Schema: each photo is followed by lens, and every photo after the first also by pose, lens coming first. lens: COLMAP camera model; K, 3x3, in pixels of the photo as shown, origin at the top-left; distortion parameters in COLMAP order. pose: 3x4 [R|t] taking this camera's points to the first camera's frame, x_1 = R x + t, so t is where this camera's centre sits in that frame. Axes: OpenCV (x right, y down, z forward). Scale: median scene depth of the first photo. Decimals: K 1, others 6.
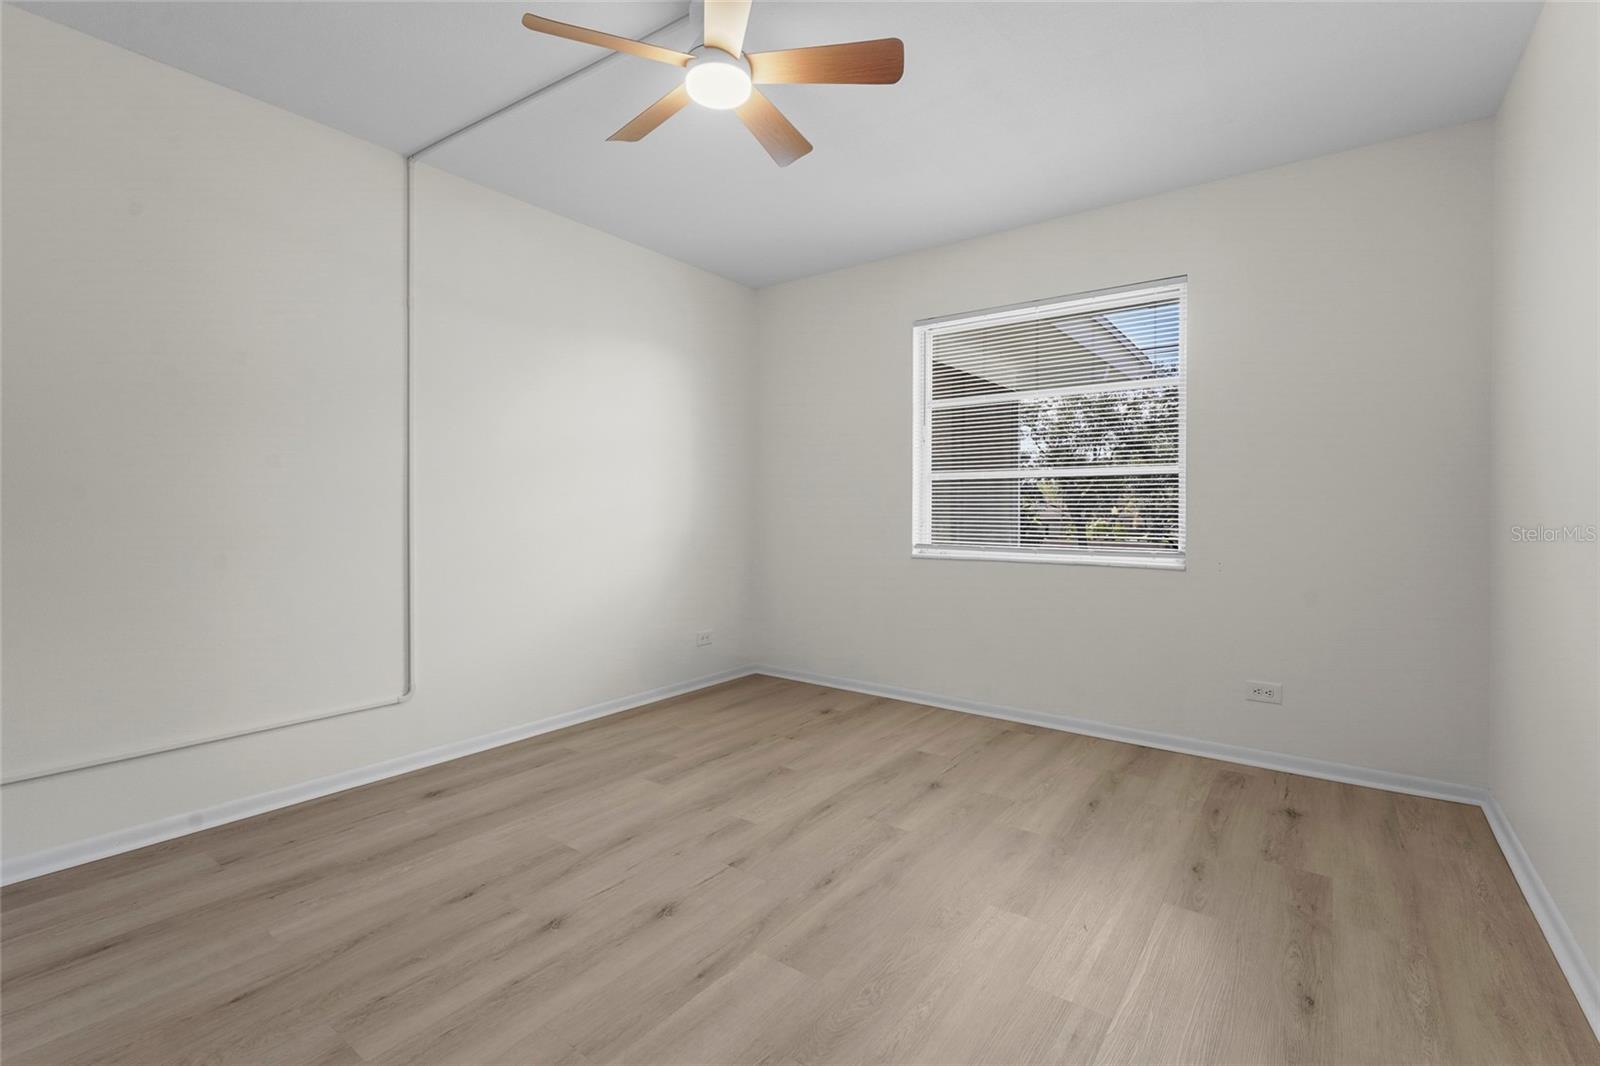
lens RADIAL K [[722.2, 0, 811.4], [0, 722.2, 519.4], [0, 0, 1]] dist [-0.002384, 0.000384]
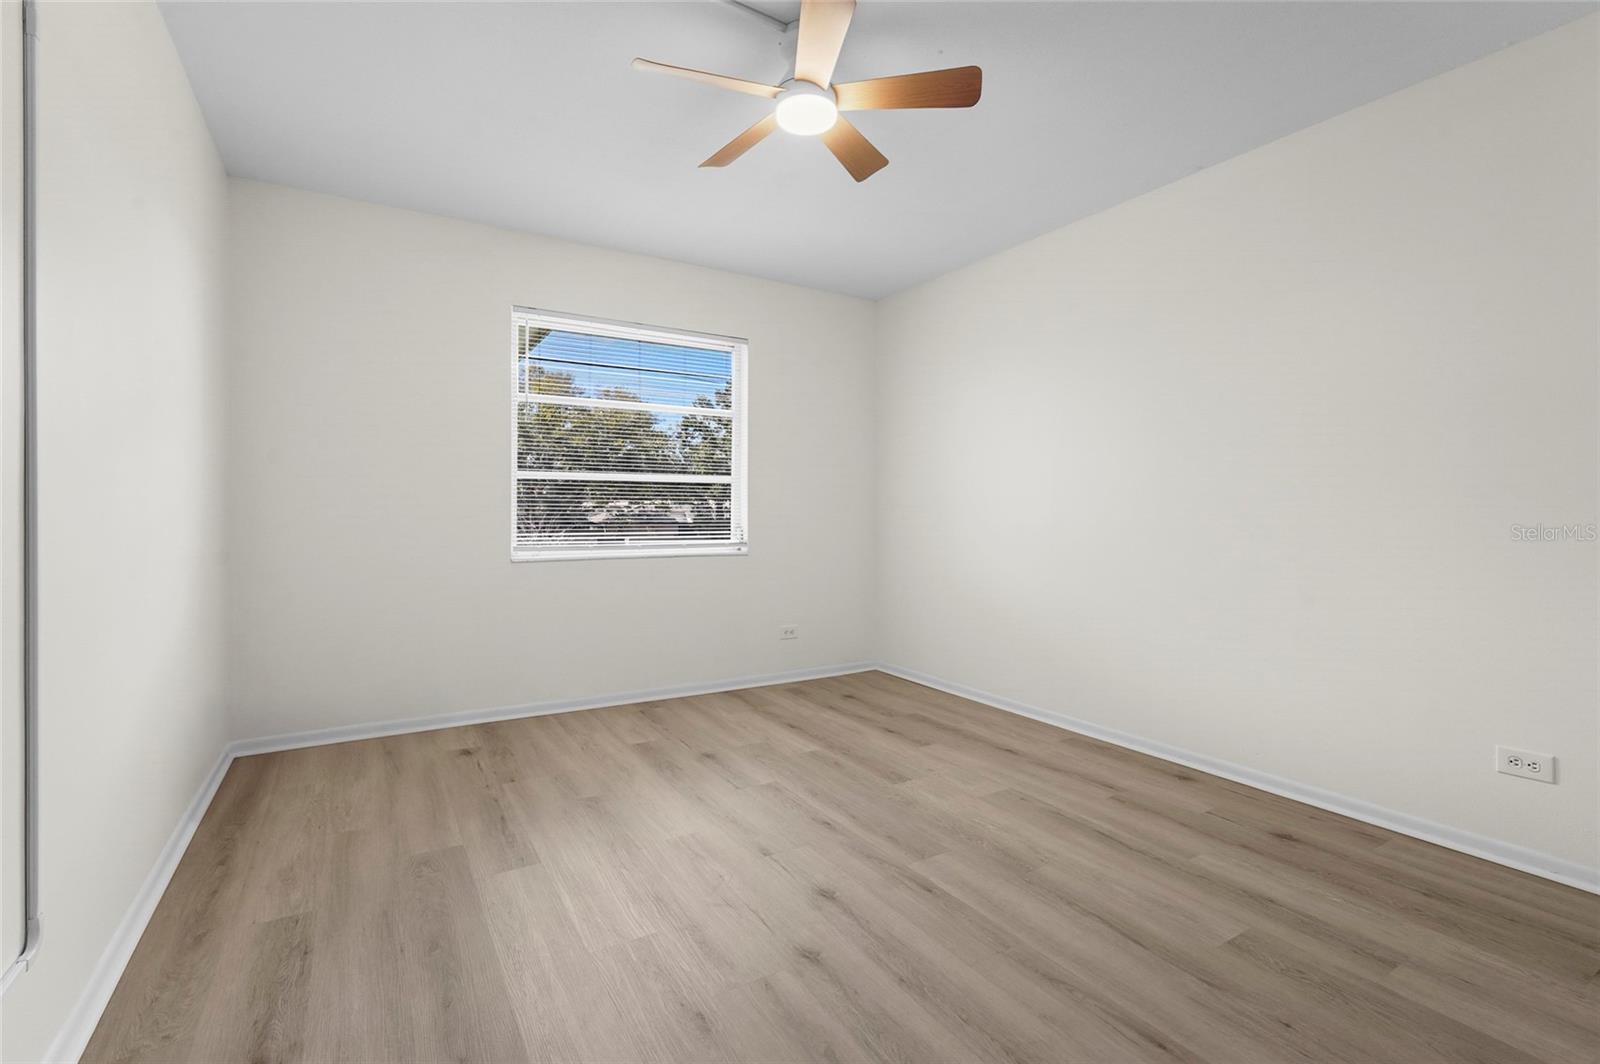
lens RADIAL K [[722.2, 0, 803.3], [0, 722.2, 531.4], [0, 0, 1]] dist [-0.002384, 0.000384]
pose [[0.375203, -0.026403, 0.926566, -0.797048], [0.009418, 0.999651, 0.024672, -0.008342], [-0.926895, -0.000531, 0.375321, 0.431945]]
